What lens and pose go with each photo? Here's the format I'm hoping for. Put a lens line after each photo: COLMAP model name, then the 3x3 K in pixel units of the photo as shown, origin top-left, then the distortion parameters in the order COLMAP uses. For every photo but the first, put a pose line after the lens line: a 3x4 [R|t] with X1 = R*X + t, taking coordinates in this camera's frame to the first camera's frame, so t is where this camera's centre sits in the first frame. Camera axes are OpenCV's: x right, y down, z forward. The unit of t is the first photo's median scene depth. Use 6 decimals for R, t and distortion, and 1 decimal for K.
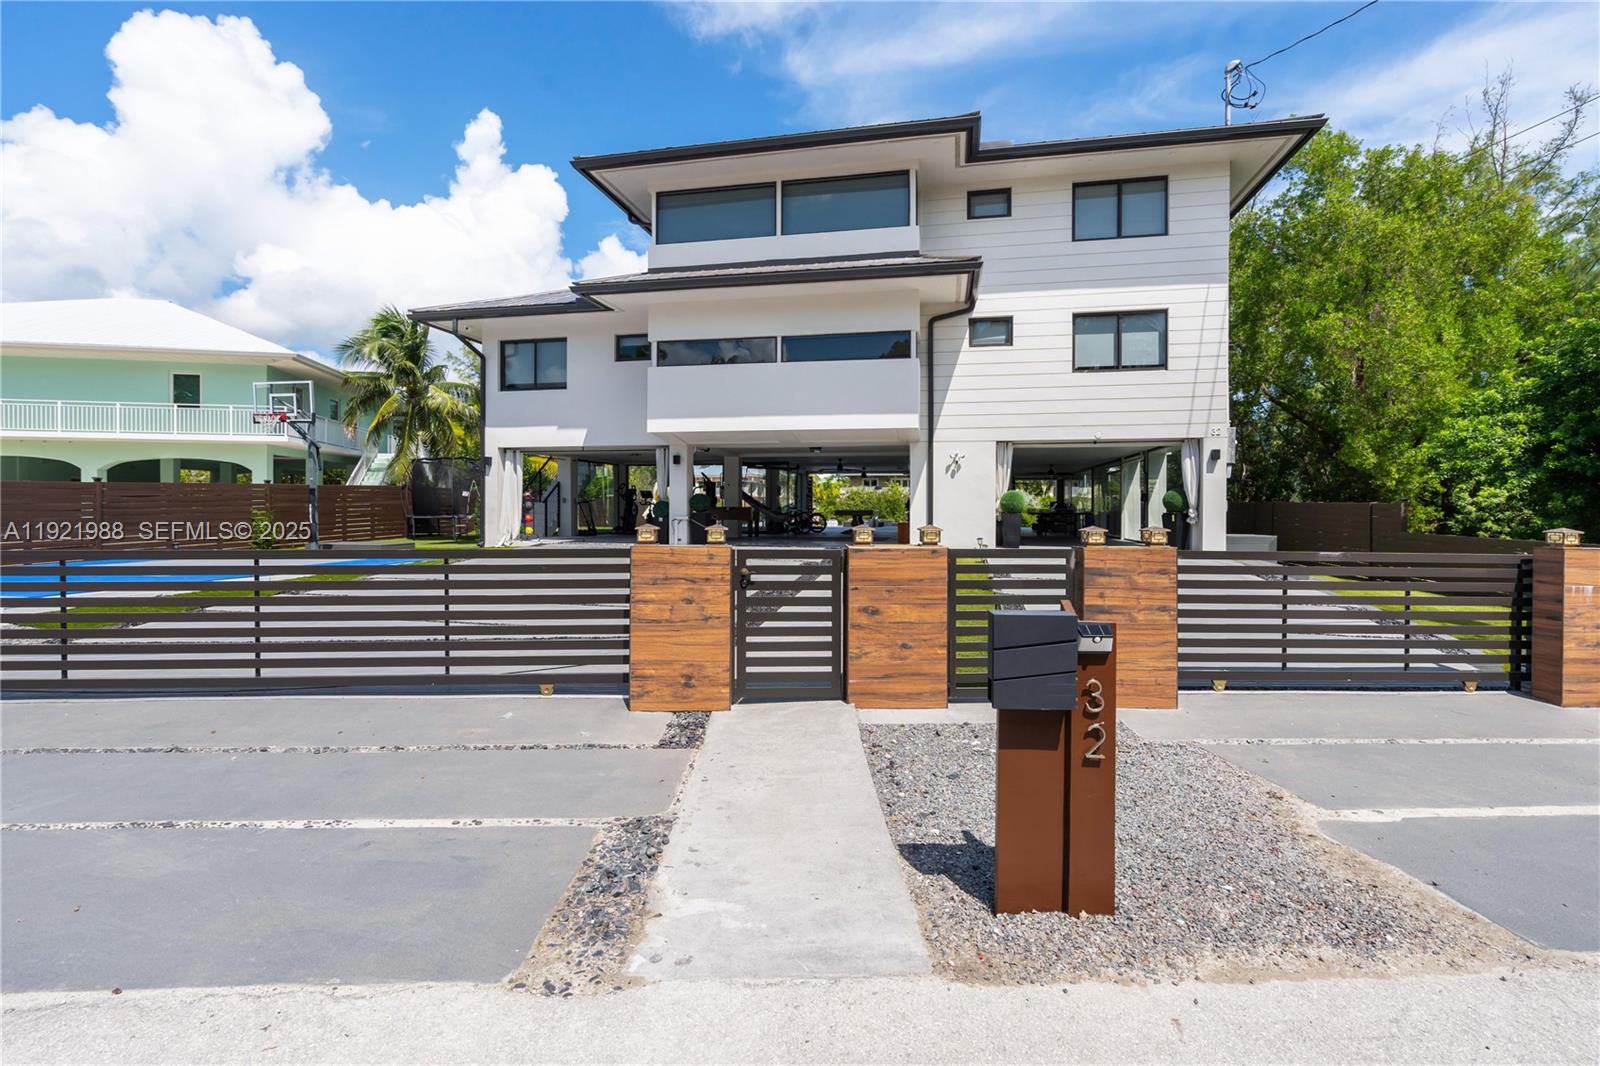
lens RADIAL K [[763.1, 0, 819.7], [0, 763.1, 508.6], [0, 0, 1]] dist [-0.008751, 0.001527]
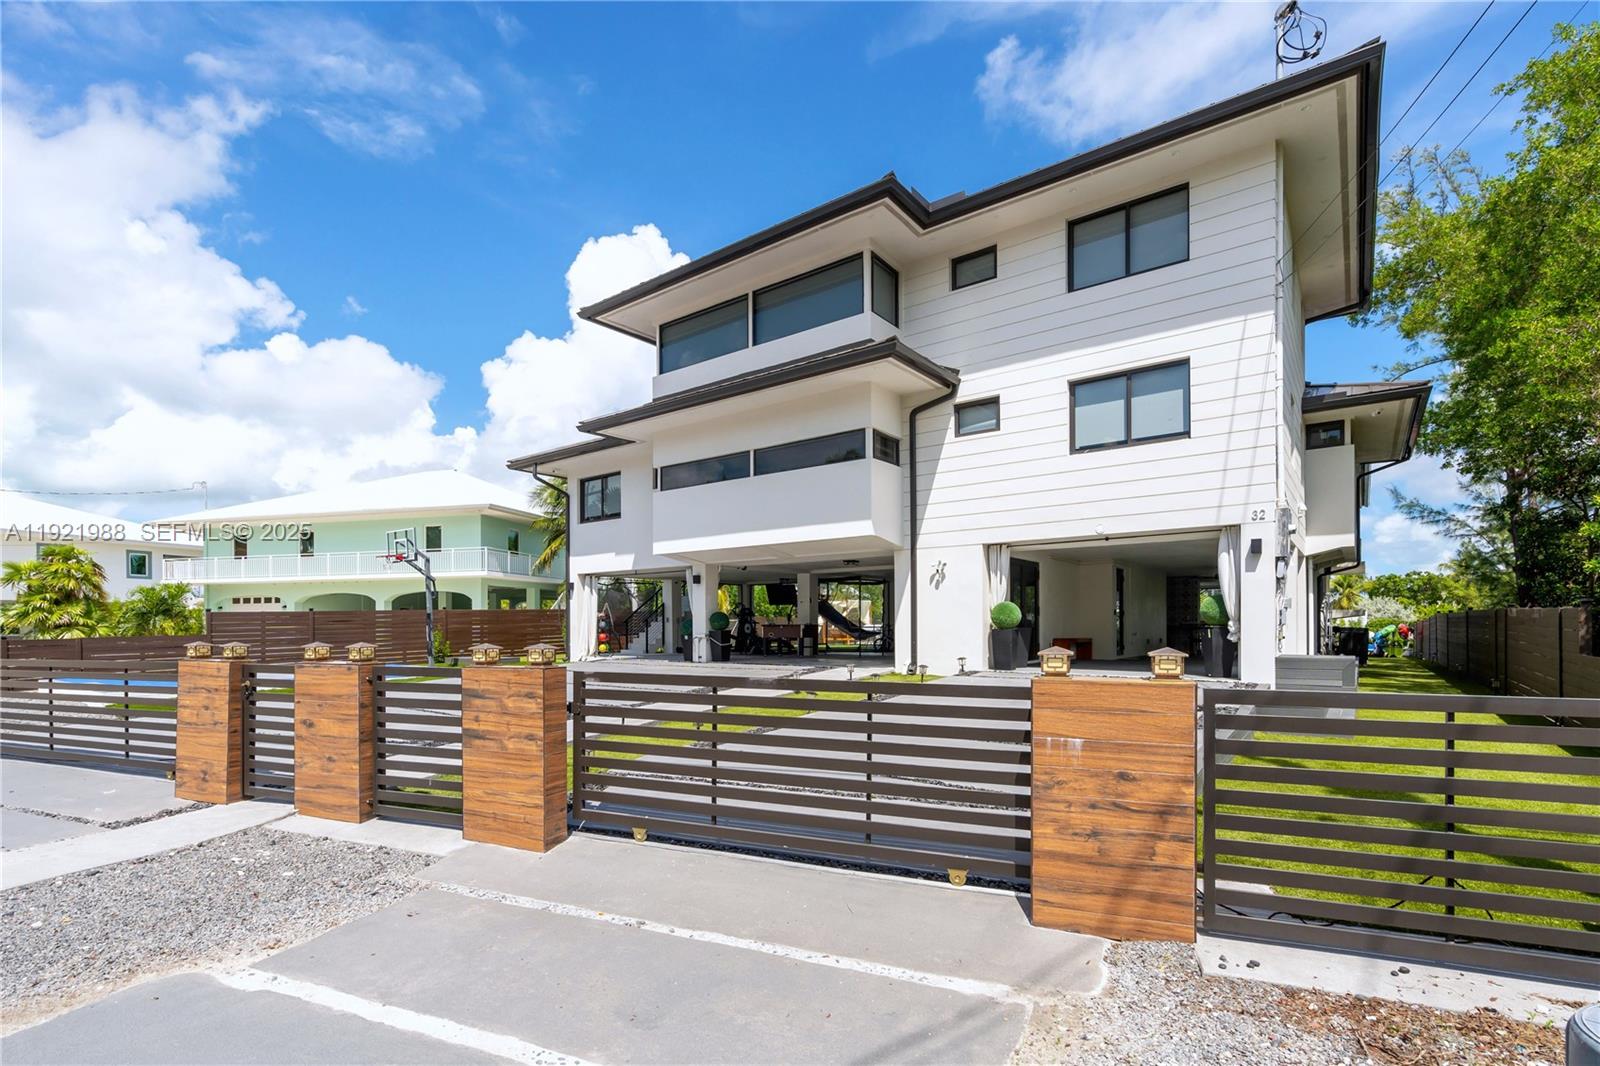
lens RADIAL K [[776.2, 0, 769.5], [0, 776.2, 624.6], [0, 0, 1]] dist [-0.007113, 0.000718]
pose [[0.895000, -0.010891, -0.445933, 0.414506], [0.010014, 0.999941, -0.004324, 0.002880], [0.445954, -0.000595, 0.895056, 0.119901]]
